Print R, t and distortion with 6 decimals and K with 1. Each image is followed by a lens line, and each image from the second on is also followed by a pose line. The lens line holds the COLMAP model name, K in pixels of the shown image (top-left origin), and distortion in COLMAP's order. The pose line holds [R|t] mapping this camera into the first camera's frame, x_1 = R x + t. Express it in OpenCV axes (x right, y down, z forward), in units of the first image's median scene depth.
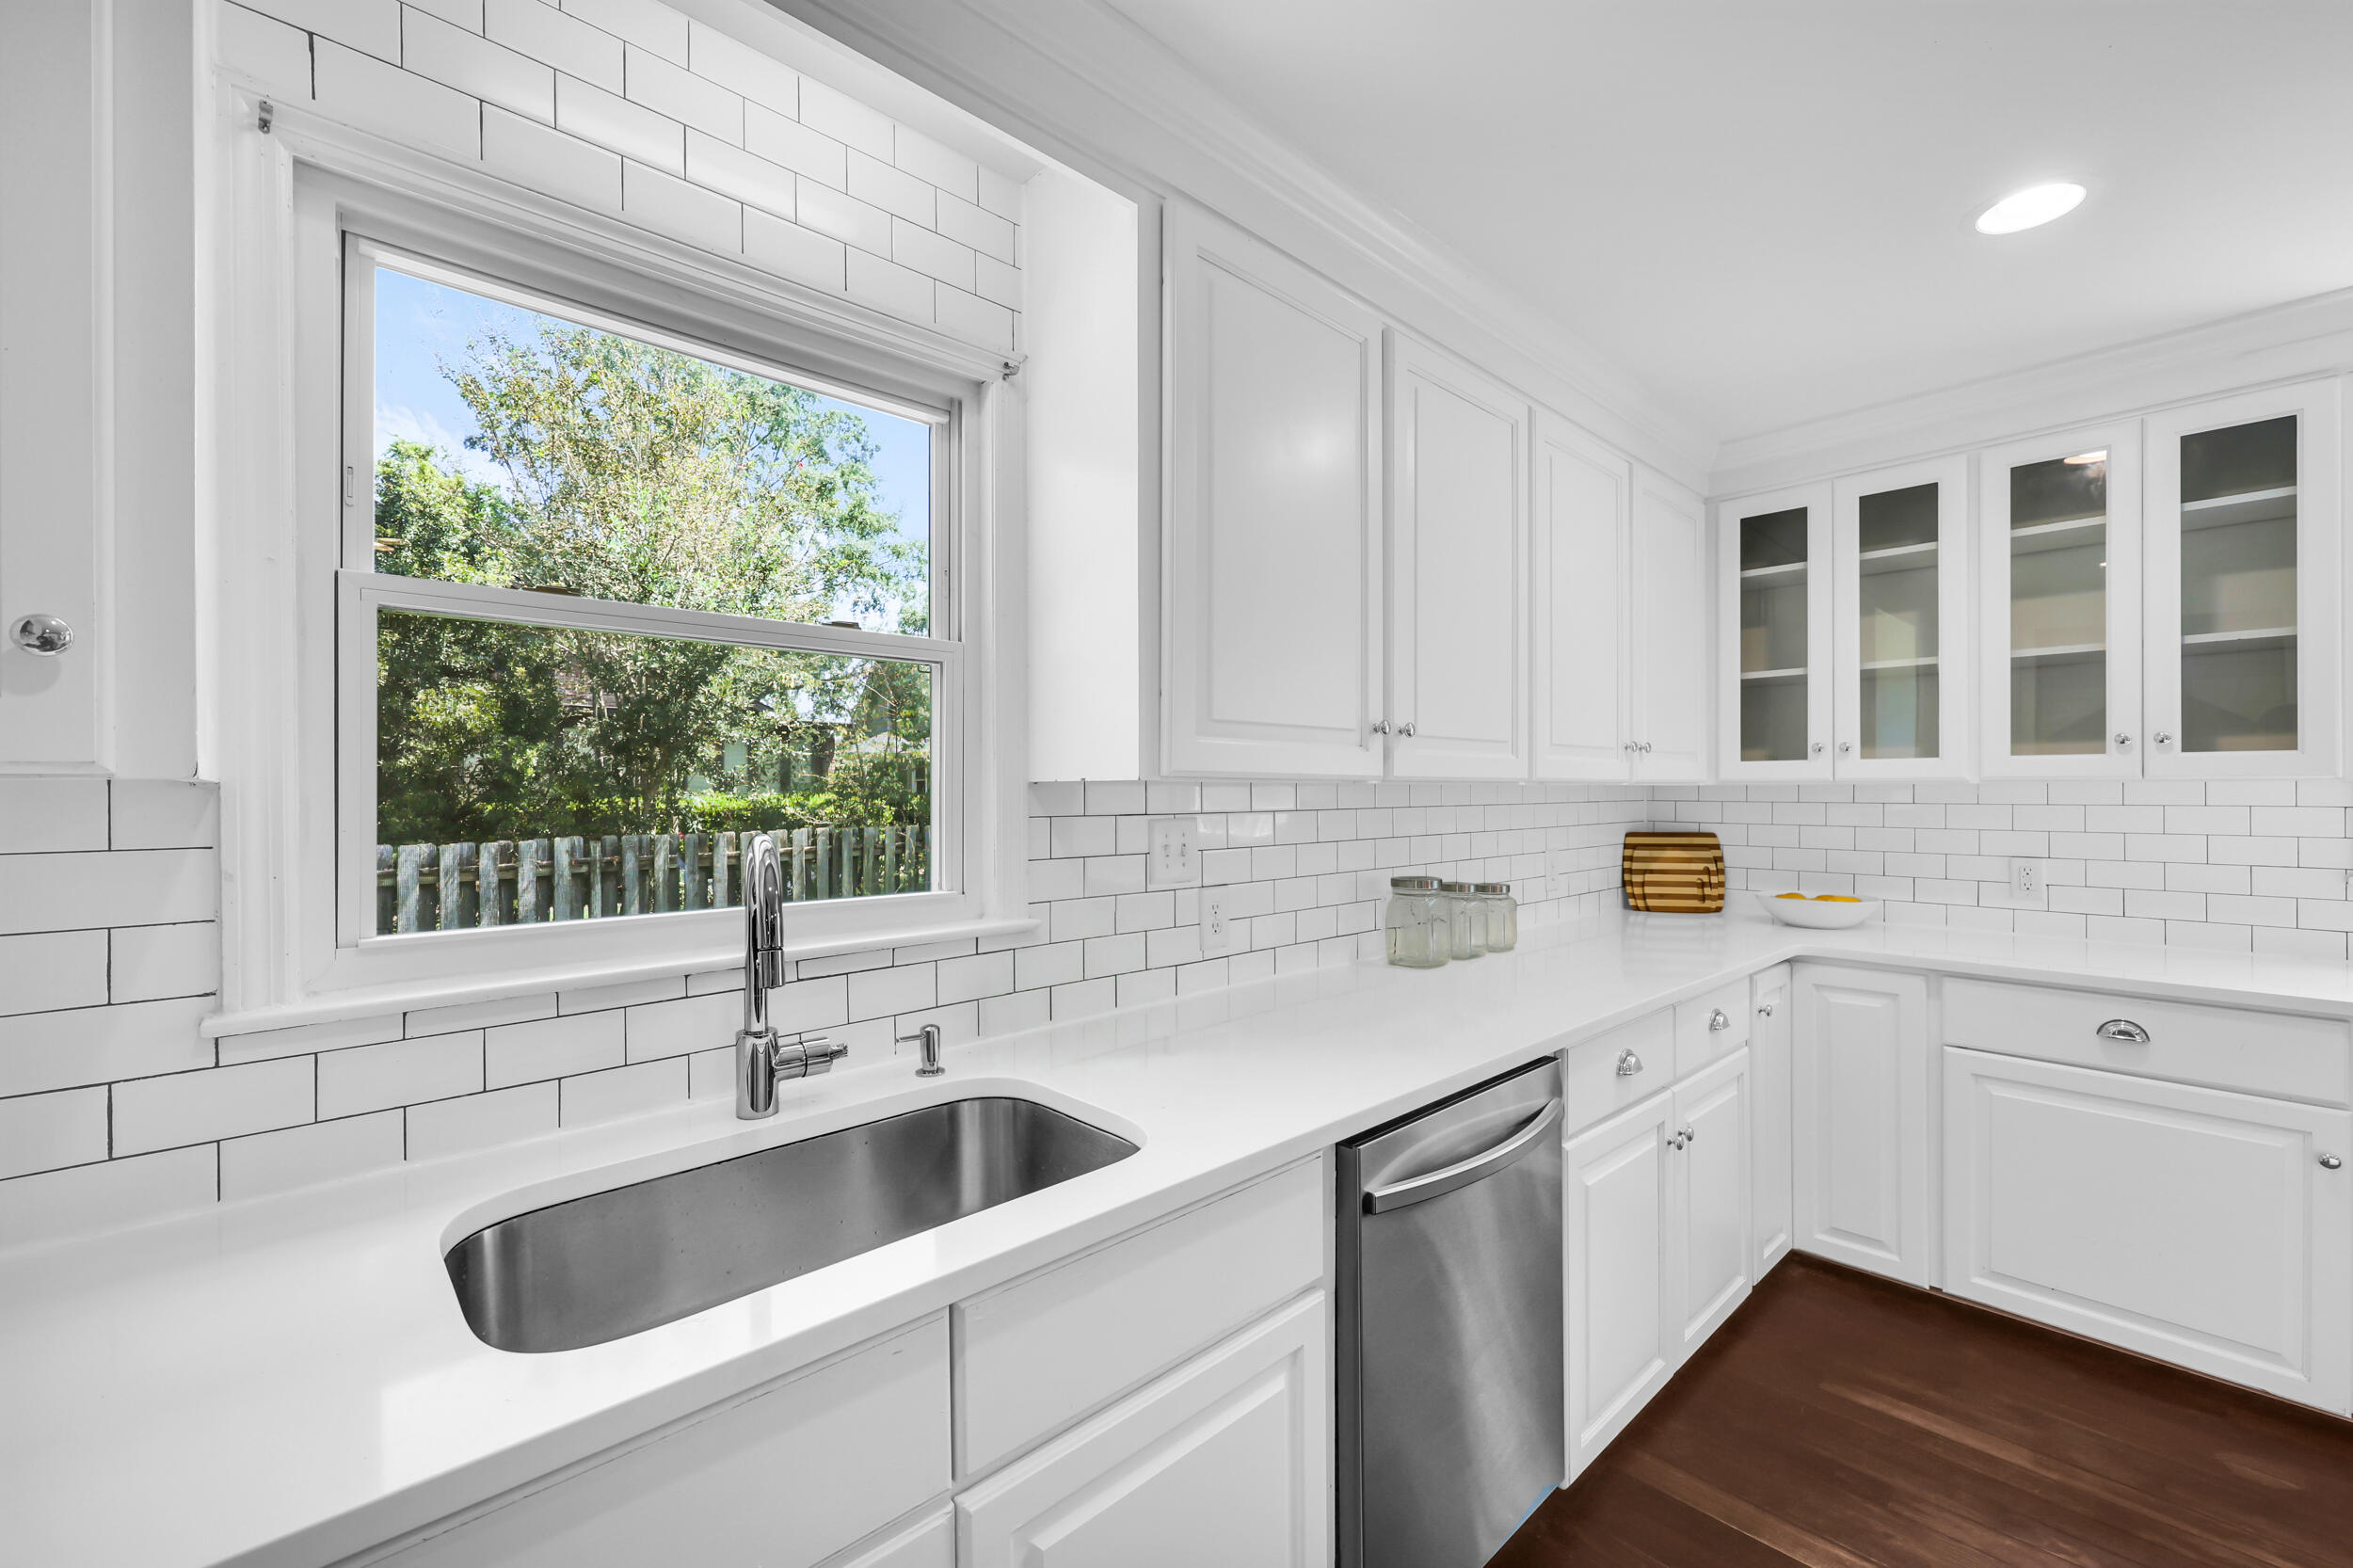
lens RADIAL K [[967.7, 0, 1176.5], [0, 967.7, 784.0], [0, 0, 1]] dist [-0.023214, -0.000080]
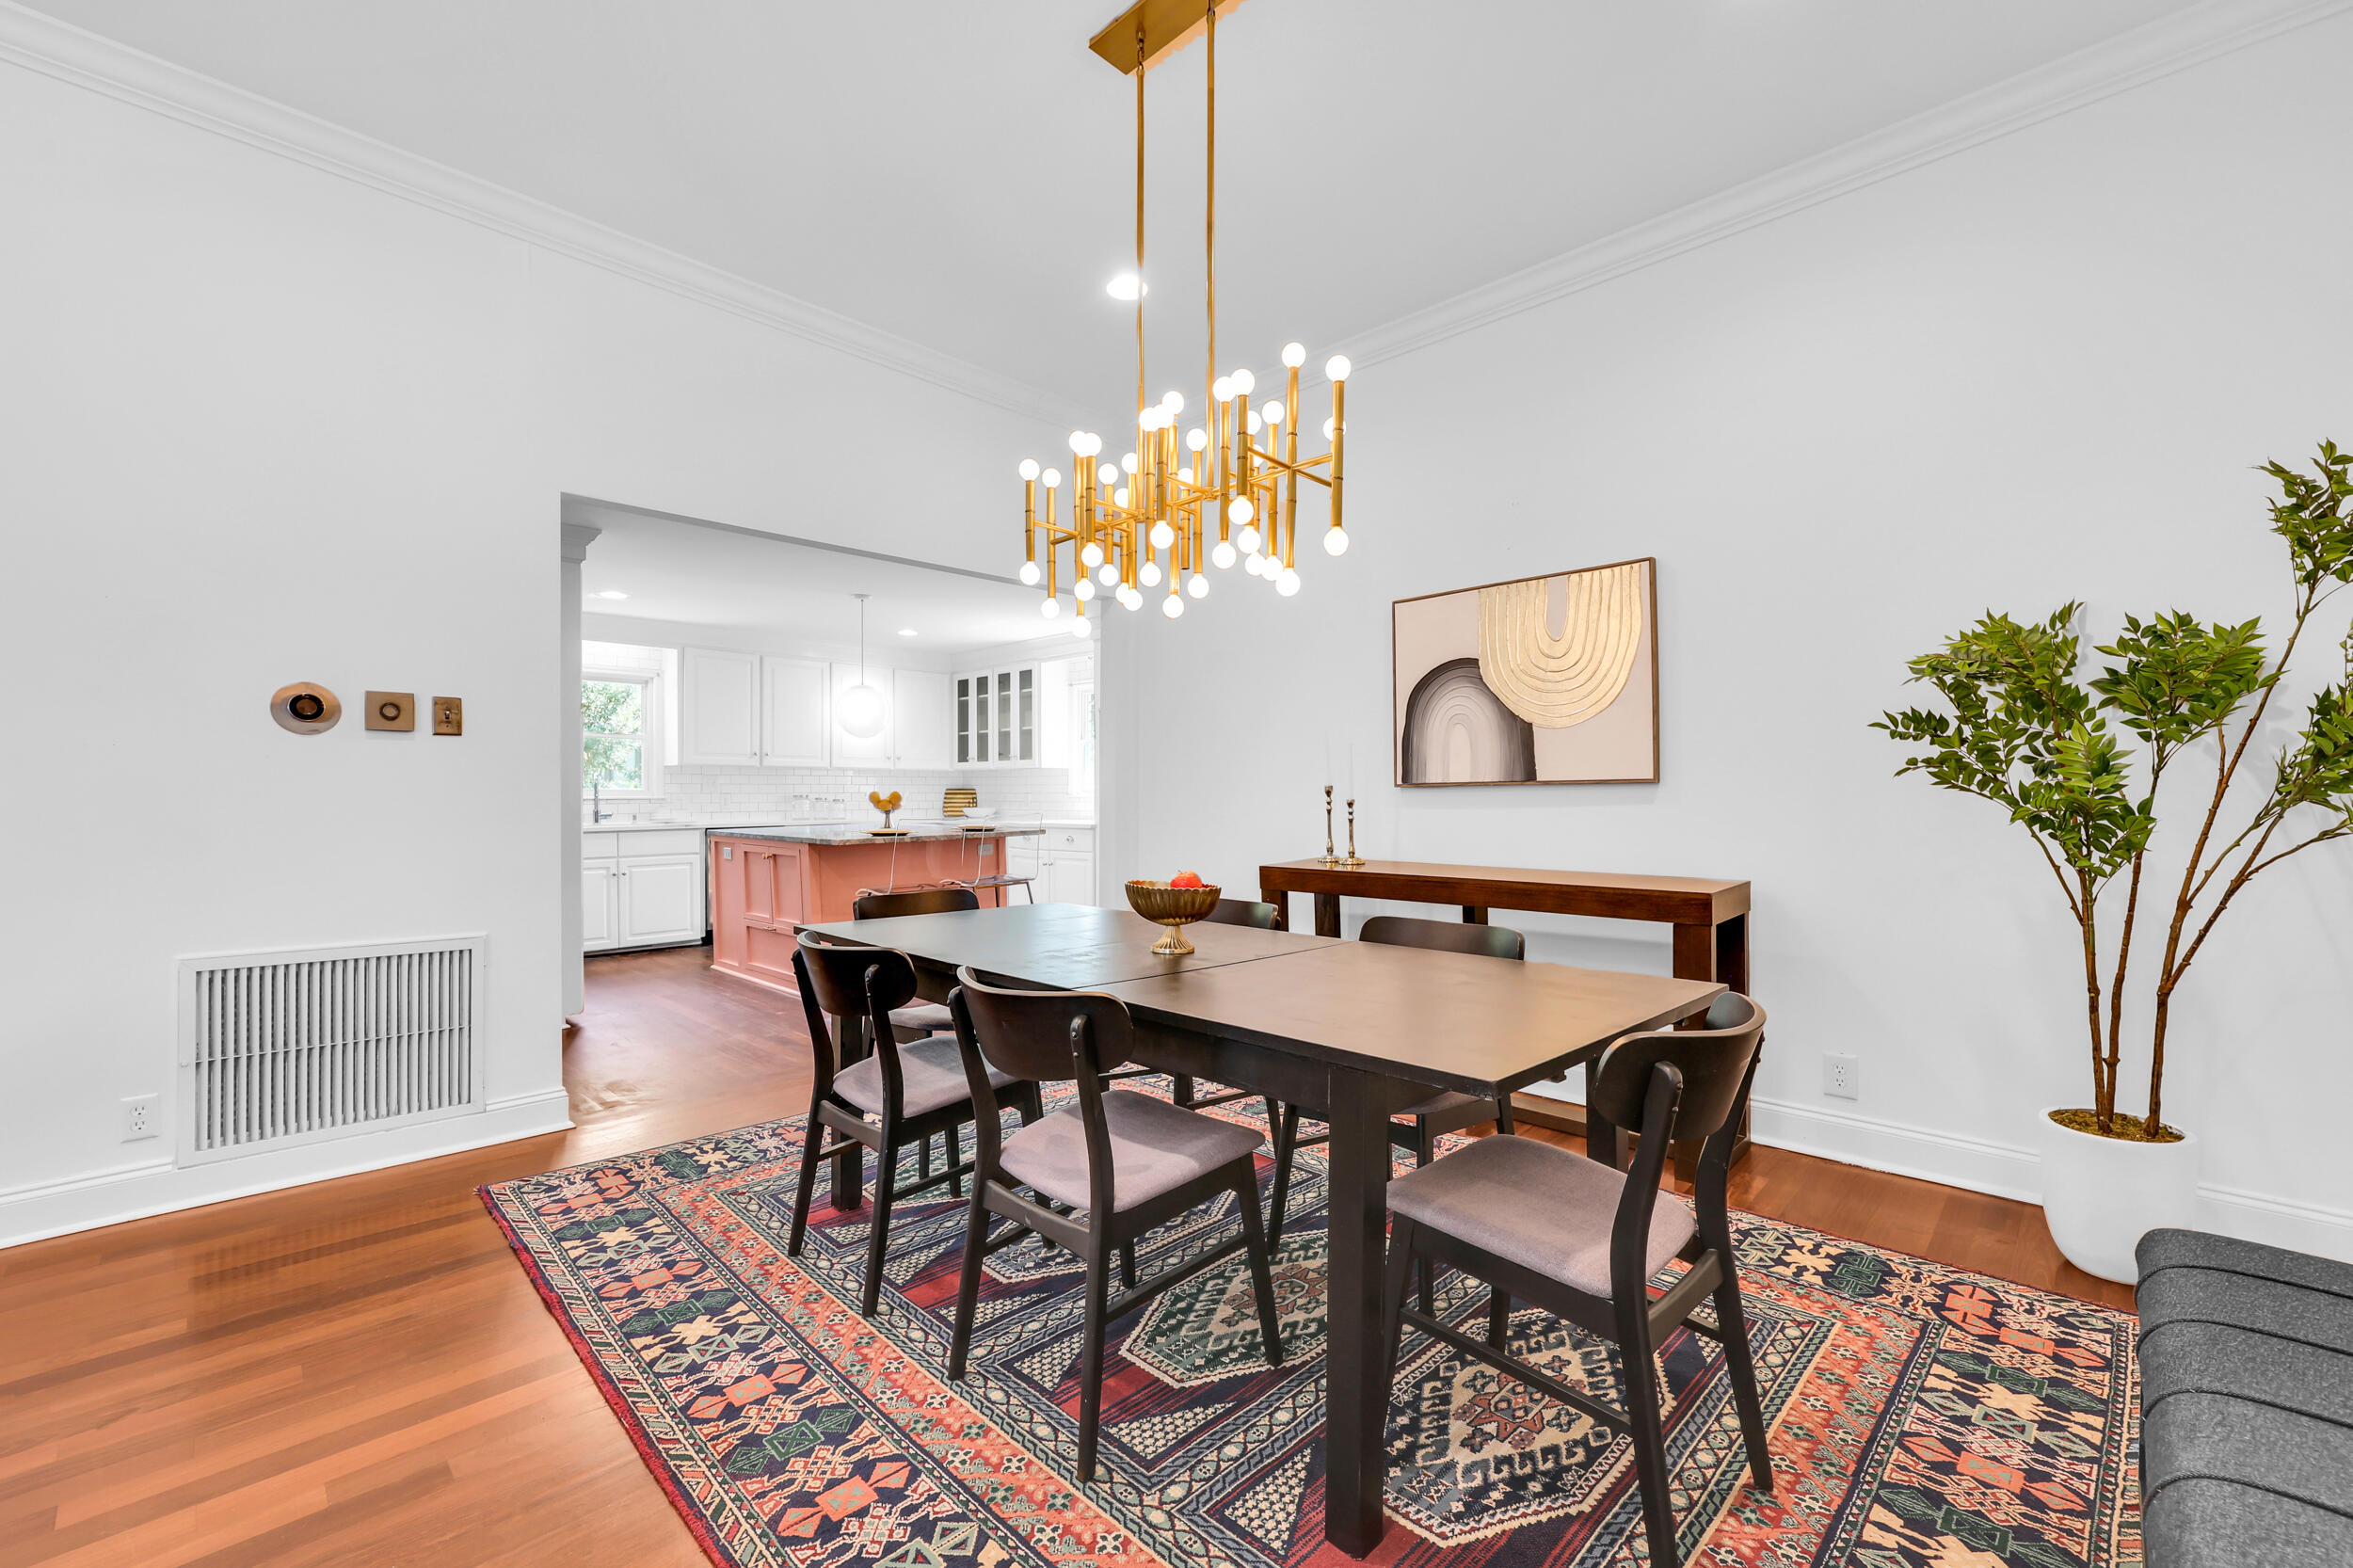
lens RADIAL K [[967.7, 0, 1176.5], [0, 967.7, 784.0], [0, 0, 1]] dist [-0.023214, -0.000080]
pose [[0.999781, 0.005142, 0.020288, 1.539017], [-0.004972, 0.999952, -0.008442, 0.079167], [-0.020330, 0.008339, 0.999759, -2.526200]]
